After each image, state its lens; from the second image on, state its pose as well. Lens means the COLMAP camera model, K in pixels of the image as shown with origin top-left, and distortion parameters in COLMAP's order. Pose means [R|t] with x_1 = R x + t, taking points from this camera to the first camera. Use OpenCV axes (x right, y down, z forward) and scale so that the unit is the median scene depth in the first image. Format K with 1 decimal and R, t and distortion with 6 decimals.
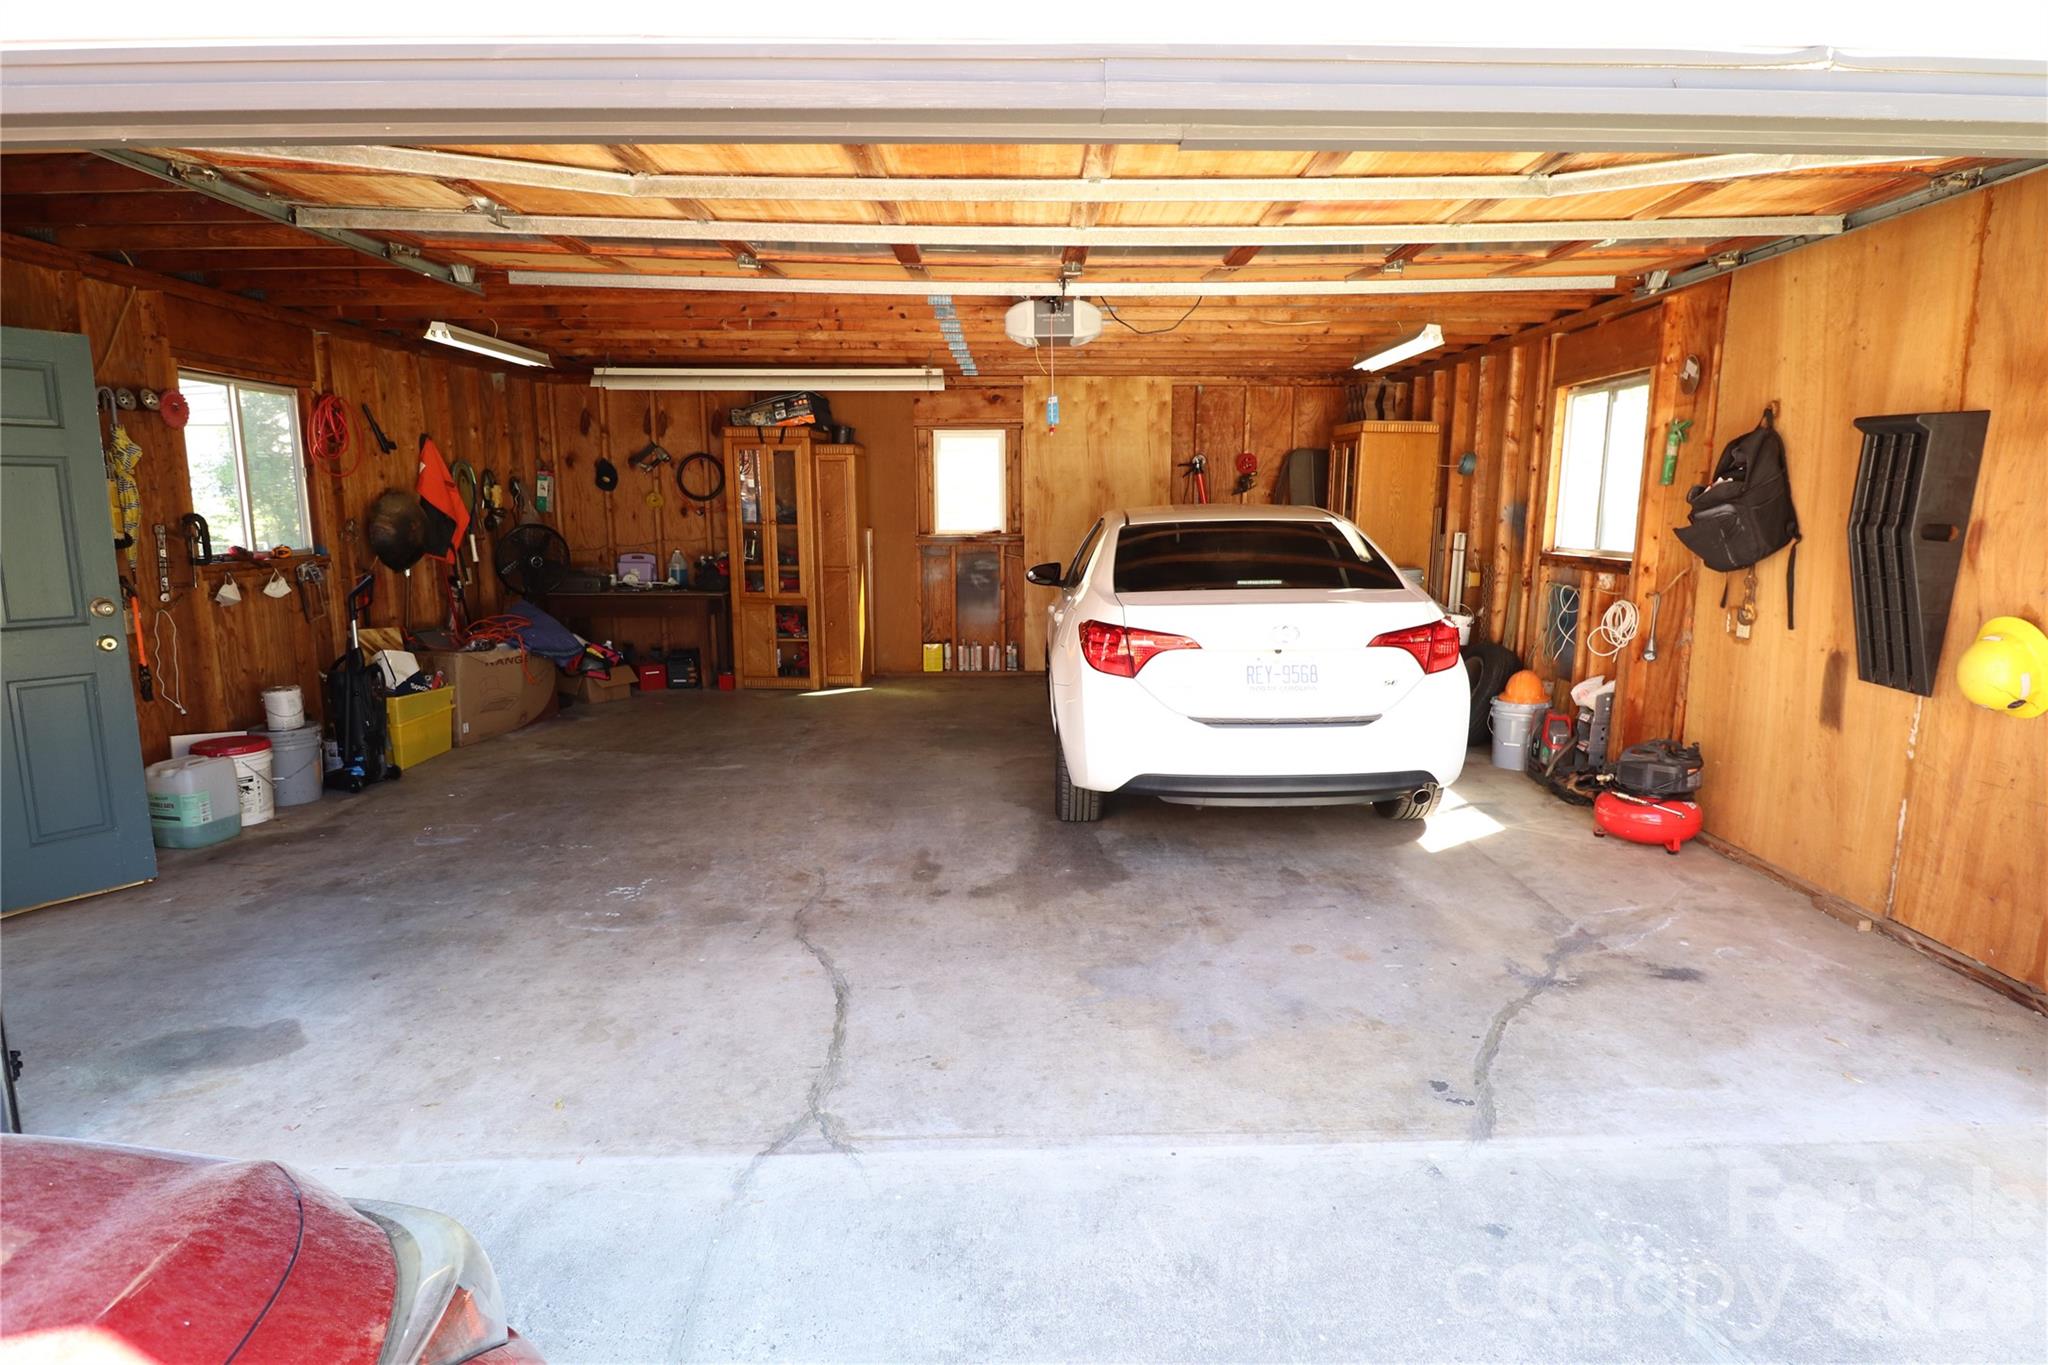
lens RADIAL K [[1142.3, 0, 1022.7], [0, 1142.3, 714.0], [0, 0, 1]] dist [0.002142, -0.023272]
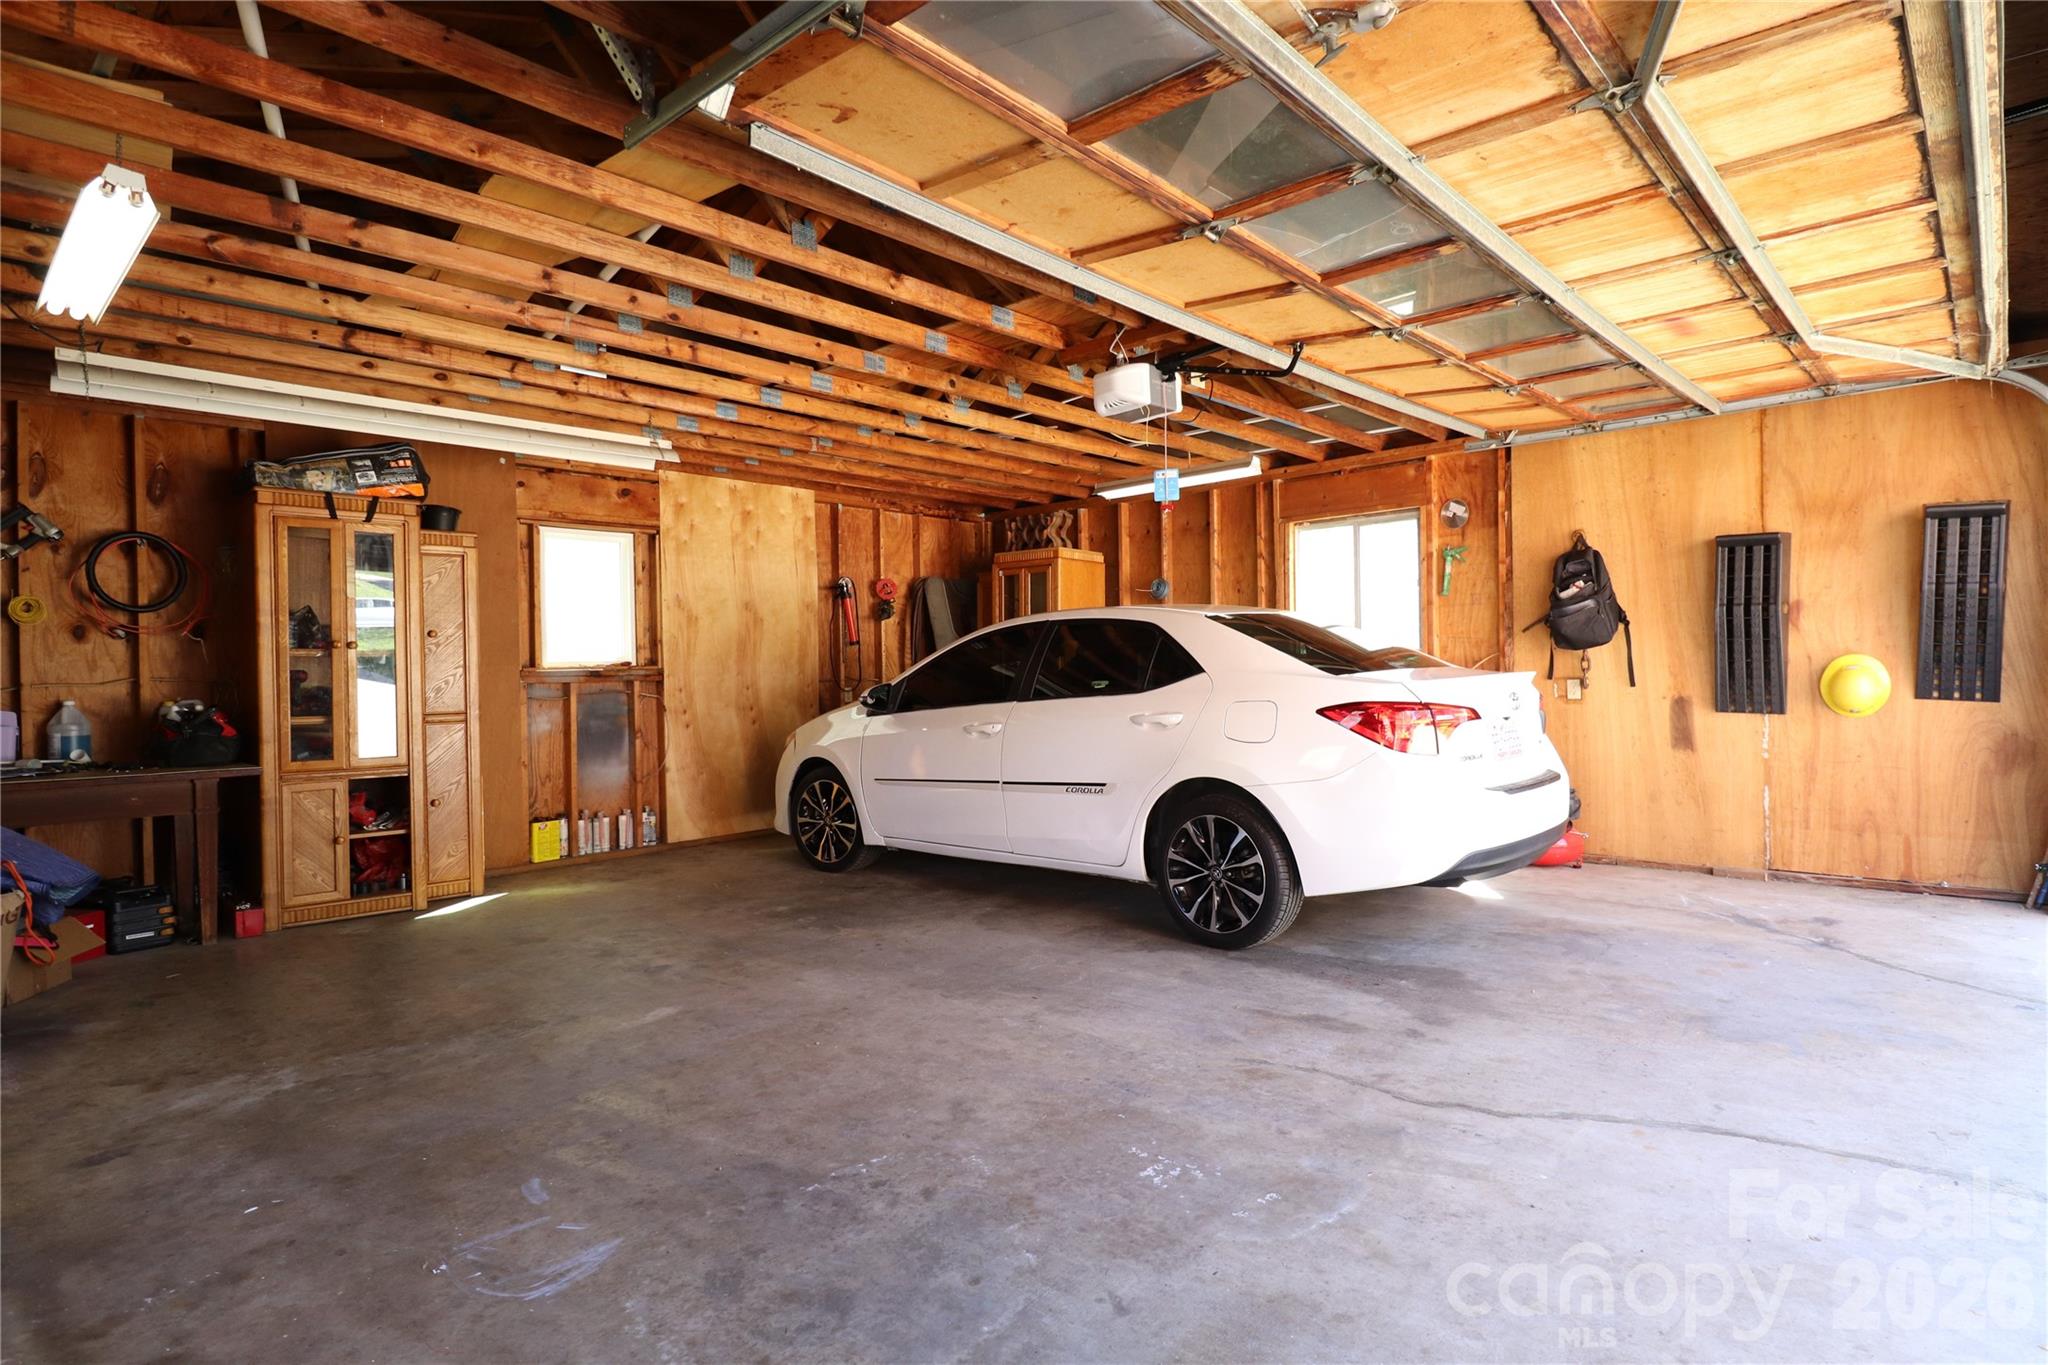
lens RADIAL K [[1140.5, 0, 1024.0], [0, 1140.5, 682.5], [0, 0, 1]] dist [-0.013544, -0.000935]
pose [[0.646471, -0.015470, 0.762782, -0.798394], [0.158784, 0.980630, -0.114684, -0.034588], [-0.746233, 0.195257, 0.636405, 0.603744]]
